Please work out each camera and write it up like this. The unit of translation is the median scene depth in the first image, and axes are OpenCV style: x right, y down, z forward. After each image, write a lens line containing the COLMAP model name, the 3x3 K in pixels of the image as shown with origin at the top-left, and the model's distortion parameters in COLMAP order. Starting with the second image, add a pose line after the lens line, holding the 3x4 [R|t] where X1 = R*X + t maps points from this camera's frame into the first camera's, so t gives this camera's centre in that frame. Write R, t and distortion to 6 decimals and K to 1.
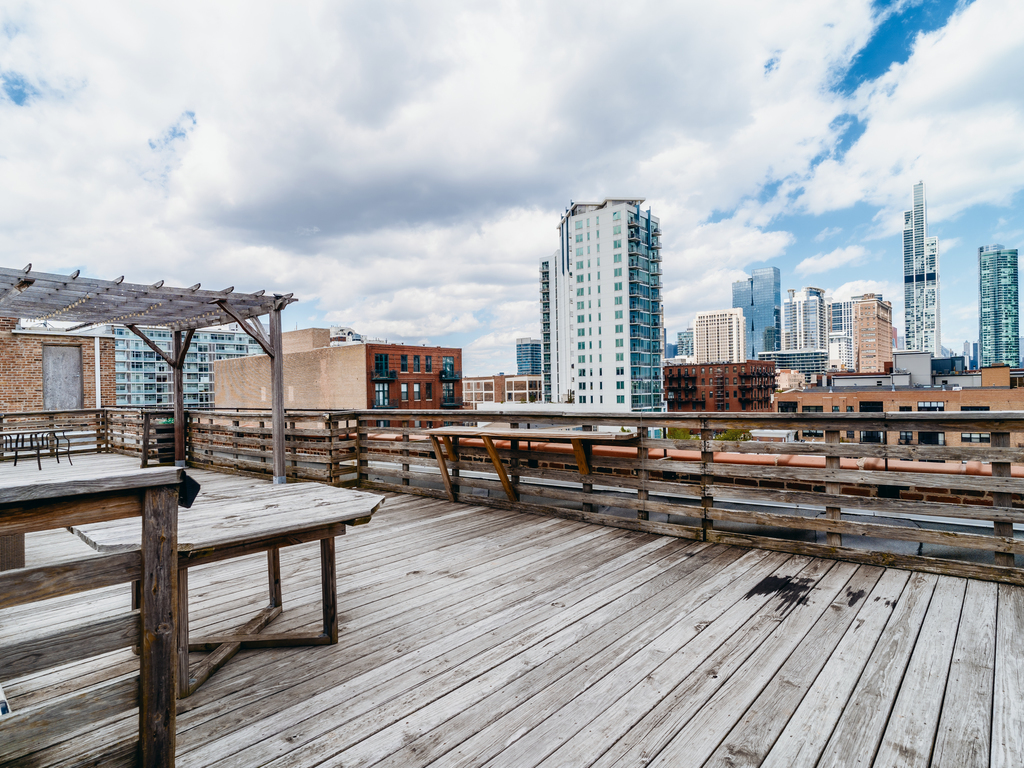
lens RADIAL K [[584.8, 0, 506.9], [0, 584.8, 386.0], [0, 0, 1]] dist [-0.008644, 0.001865]
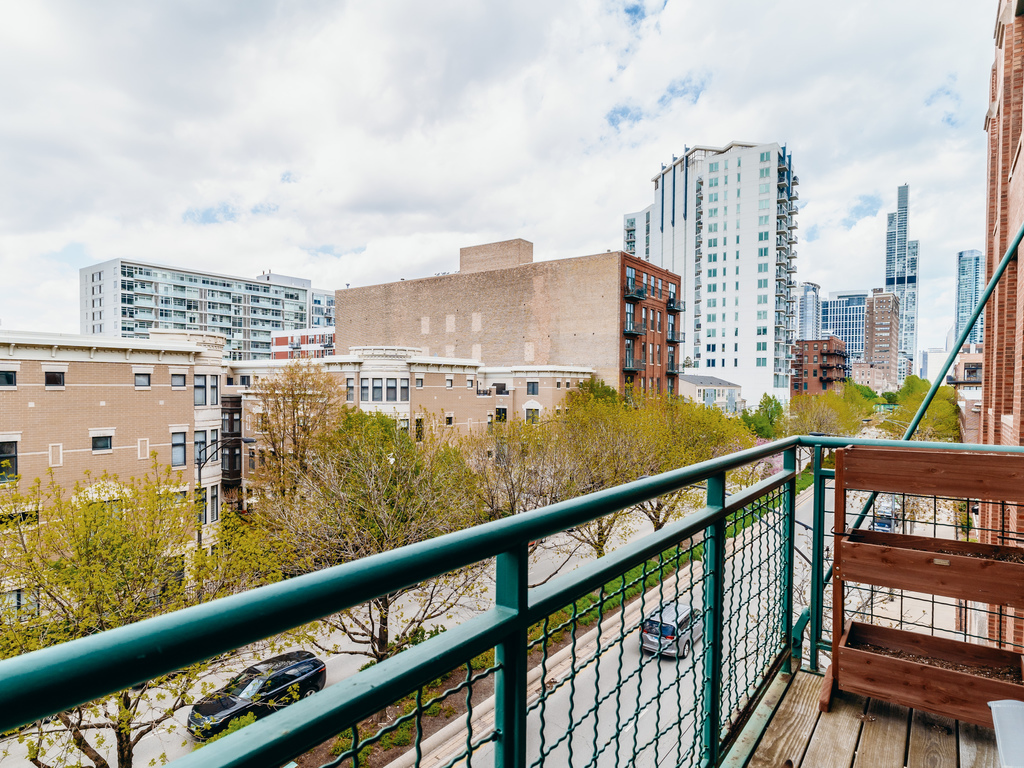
lens RADIAL K [[601.3, 0, 503.2], [0, 601.3, 393.0], [0, 0, 1]] dist [-0.002009, 0.007474]
pose [[0.996090, 0.028564, 0.083597, -0.196213], [-0.029894, 0.999445, 0.014699, 0.048304], [-0.083131, -0.017141, 0.996391, 0.078018]]
